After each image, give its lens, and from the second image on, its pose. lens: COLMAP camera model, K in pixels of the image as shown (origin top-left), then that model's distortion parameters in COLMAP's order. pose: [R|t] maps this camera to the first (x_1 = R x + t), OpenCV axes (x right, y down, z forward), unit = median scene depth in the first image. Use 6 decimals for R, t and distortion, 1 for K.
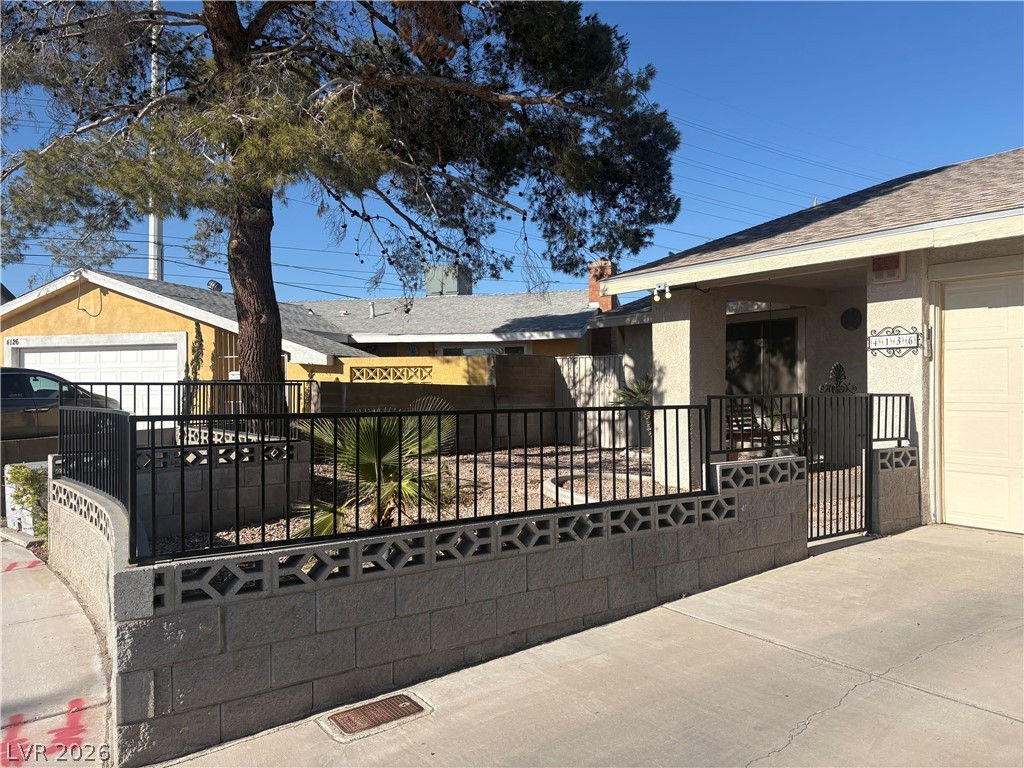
lens RADIAL K [[775.5, 0, 509.2], [0, 775.5, 394.6], [0, 0, 1]] dist [0.033618, -0.018085]
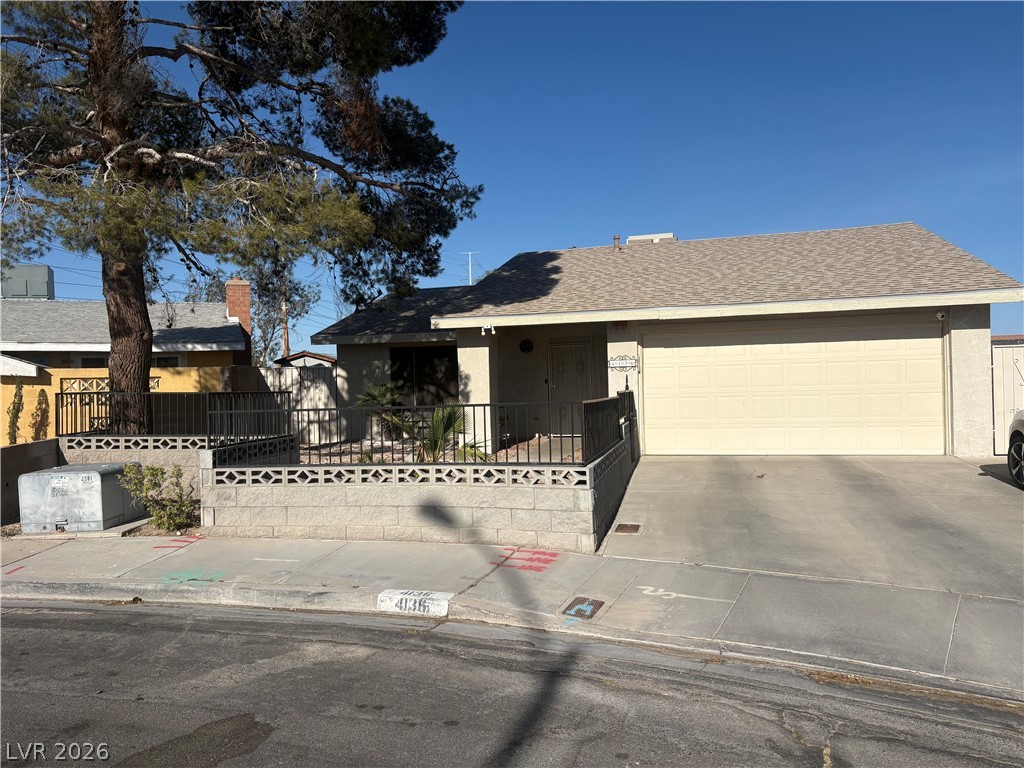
lens RADIAL K [[775.5, 0, 514.2], [0, 775.5, 376.6], [0, 0, 1]] dist [0.033618, -0.018085]
pose [[0.774562, -0.004771, 0.632480, -0.406709], [0.024984, 0.999422, -0.023057, -0.001202], [-0.632004, 0.033662, 0.774233, -0.124165]]
